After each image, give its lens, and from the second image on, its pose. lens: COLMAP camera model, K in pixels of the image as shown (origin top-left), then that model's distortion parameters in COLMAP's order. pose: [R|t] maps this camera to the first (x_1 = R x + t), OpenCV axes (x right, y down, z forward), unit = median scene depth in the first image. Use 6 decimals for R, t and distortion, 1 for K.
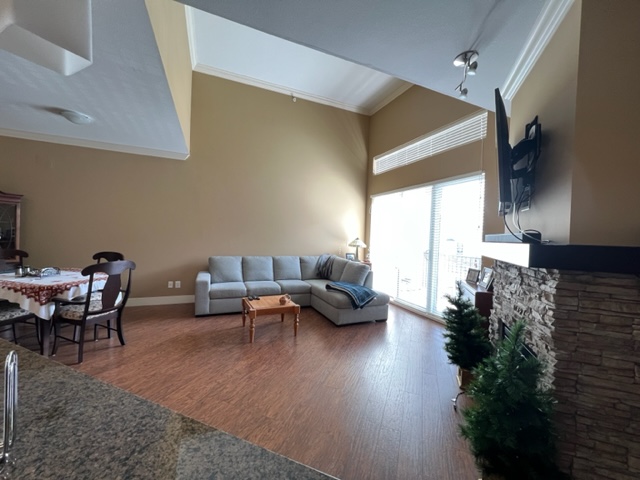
lens RADIAL K [[256.8, 0, 320.0], [0, 256.8, 240.0], [0, 0, 1]] dist [-0.010582, -0.000106]
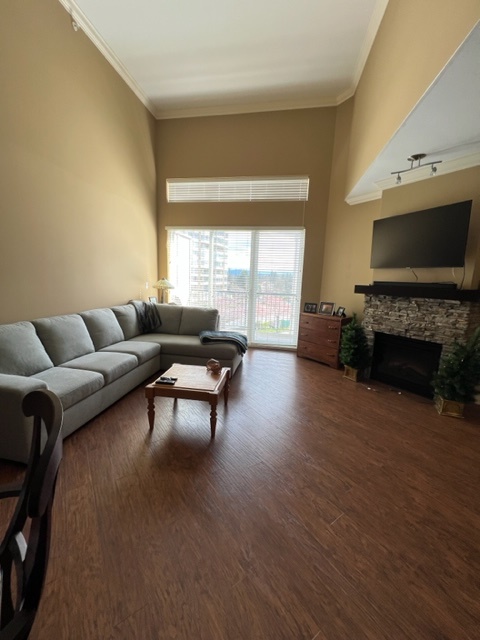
lens RADIAL K [[256.8, 0, 240.0], [0, 256.8, 320.0], [0, 0, 1]] dist [-0.010582, -0.000106]
pose [[0.542648, -0.151736, 0.826141, -0.511729], [-0.001057, 0.983424, 0.181318, -0.031547], [-0.839960, -0.099266, 0.533493, 0.394073]]
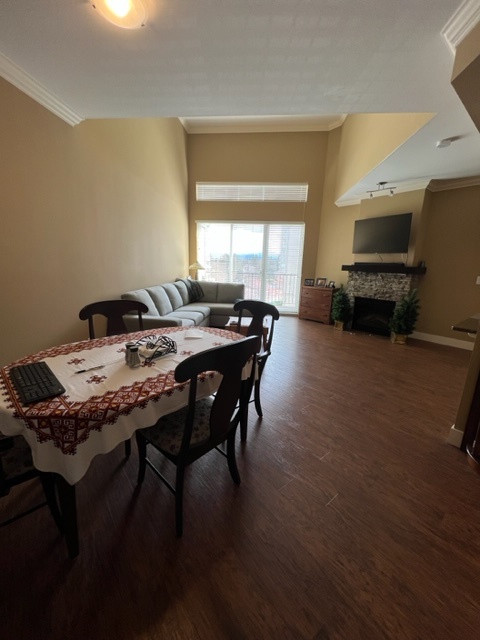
lens RADIAL K [[256.8, 0, 240.0], [0, 256.8, 320.0], [0, 0, 1]] dist [-0.010582, -0.000106]
pose [[0.480275, -0.217618, 0.849693, -0.890402], [0.006256, 0.969558, 0.244781, -0.039677], [-0.877095, -0.112247, 0.467016, 0.365662]]
